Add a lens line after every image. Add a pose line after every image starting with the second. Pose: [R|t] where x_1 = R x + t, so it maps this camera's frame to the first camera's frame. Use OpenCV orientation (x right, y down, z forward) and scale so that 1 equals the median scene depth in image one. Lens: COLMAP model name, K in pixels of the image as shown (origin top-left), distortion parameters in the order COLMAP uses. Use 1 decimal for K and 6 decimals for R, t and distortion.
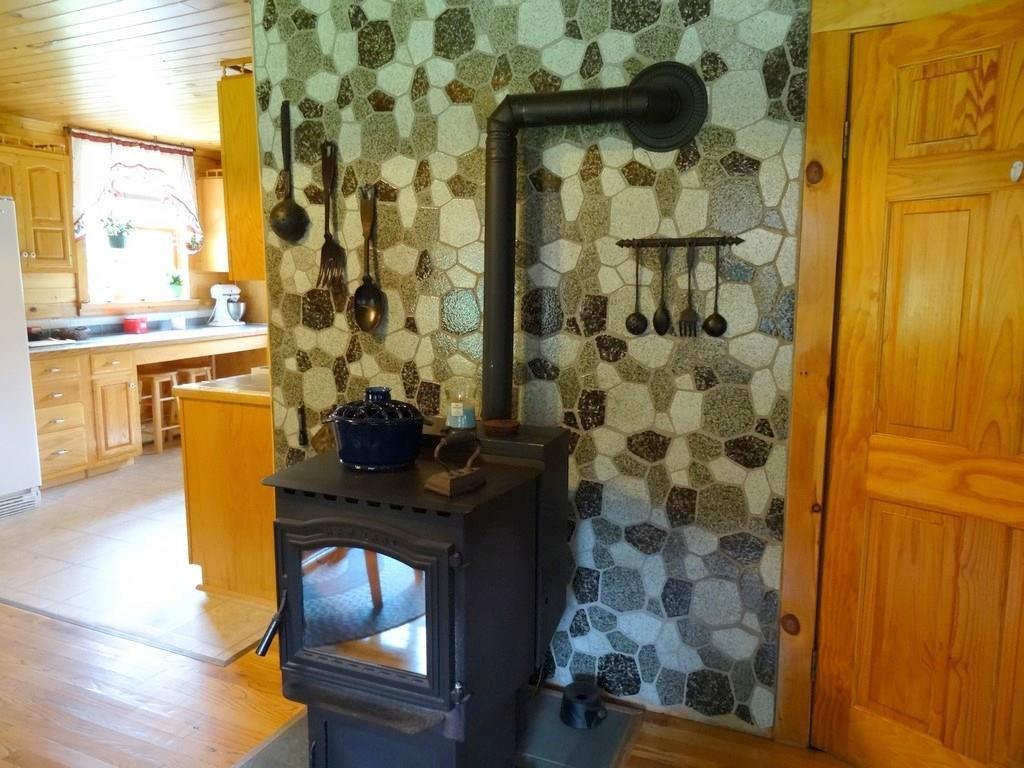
lens RADIAL K [[741.8, 0, 511.0], [0, 741.8, 382.7], [0, 0, 1]] dist [0.011203, 0.009253]
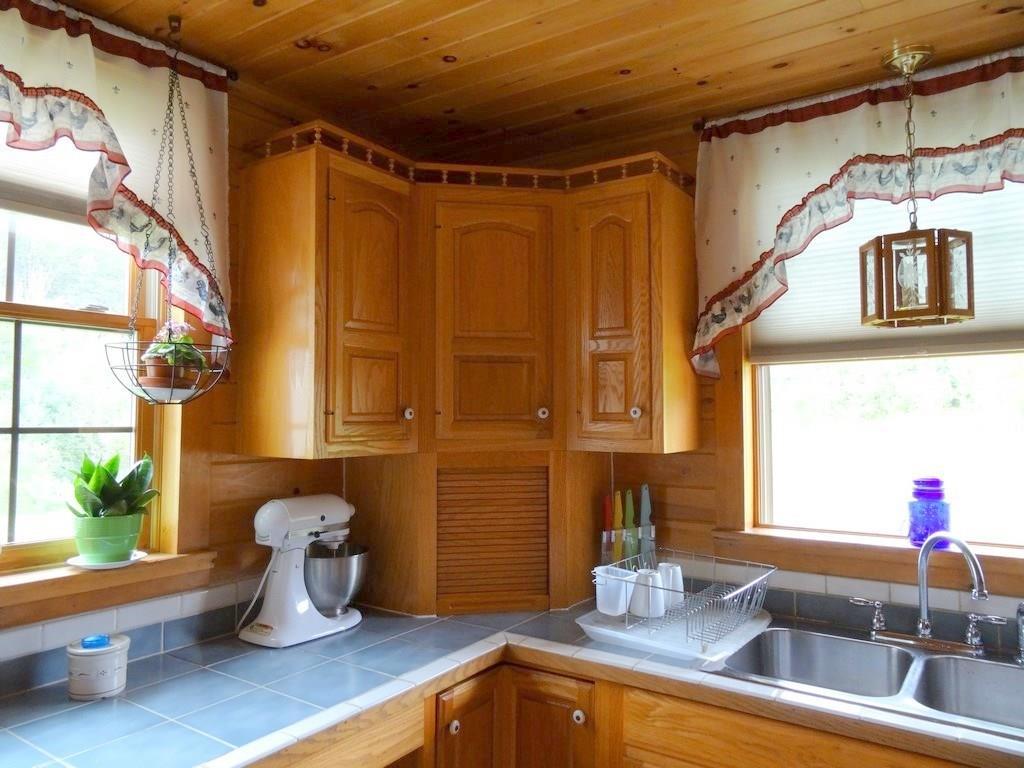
lens RADIAL K [[741.8, 0, 513.1], [0, 741.8, 383.0], [0, 0, 1]] dist [0.011203, 0.009253]
pose [[0.981956, -0.016211, -0.188415, -0.244553], [-0.018864, 0.982954, -0.182884, -0.125123], [0.188168, 0.183138, 0.964911, 0.719911]]
